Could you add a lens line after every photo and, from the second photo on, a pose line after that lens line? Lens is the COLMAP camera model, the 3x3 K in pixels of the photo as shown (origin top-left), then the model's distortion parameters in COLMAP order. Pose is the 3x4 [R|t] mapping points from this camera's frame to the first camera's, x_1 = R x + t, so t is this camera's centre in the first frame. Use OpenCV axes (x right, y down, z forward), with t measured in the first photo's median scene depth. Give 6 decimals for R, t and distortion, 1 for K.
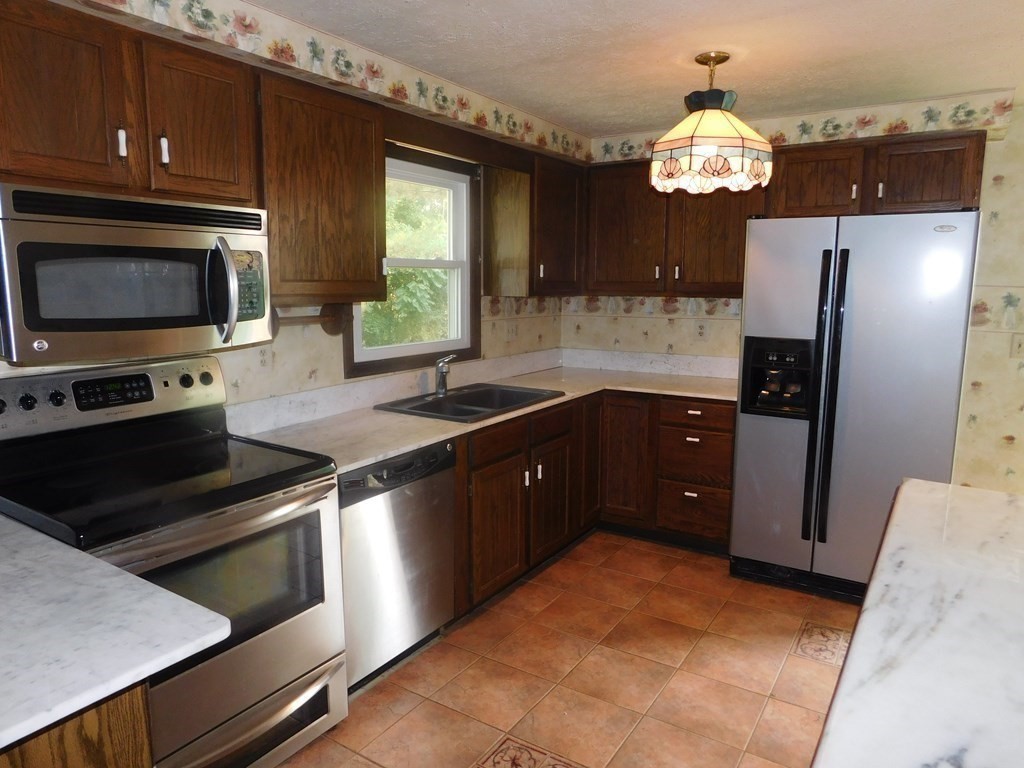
lens RADIAL K [[674.0, 0, 511.6], [0, 674.0, 384.8], [0, 0, 1]] dist [-0.053356, 0.018006]
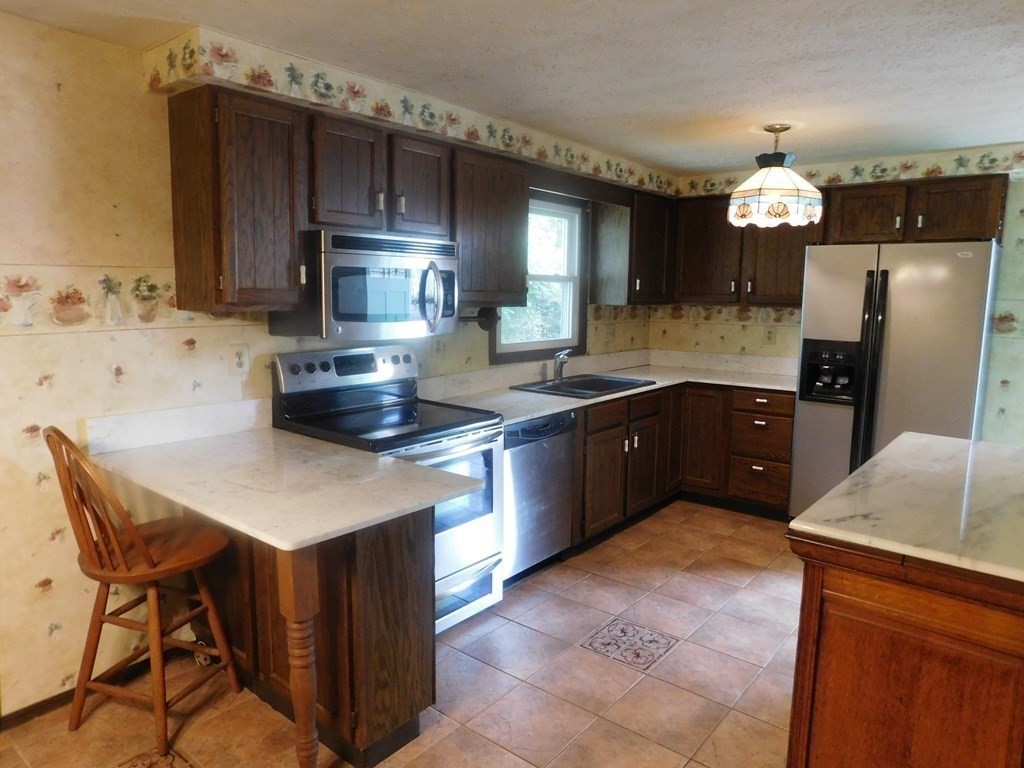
lens RADIAL K [[674.0, 0, 513.7], [0, 674.0, 384.0], [0, 0, 1]] dist [-0.053356, 0.018006]
pose [[0.994571, 0.022096, -0.101687, -0.063469], [-0.023680, 0.999616, -0.014395, 0.044640], [0.101330, 0.016725, 0.994712, -0.304619]]
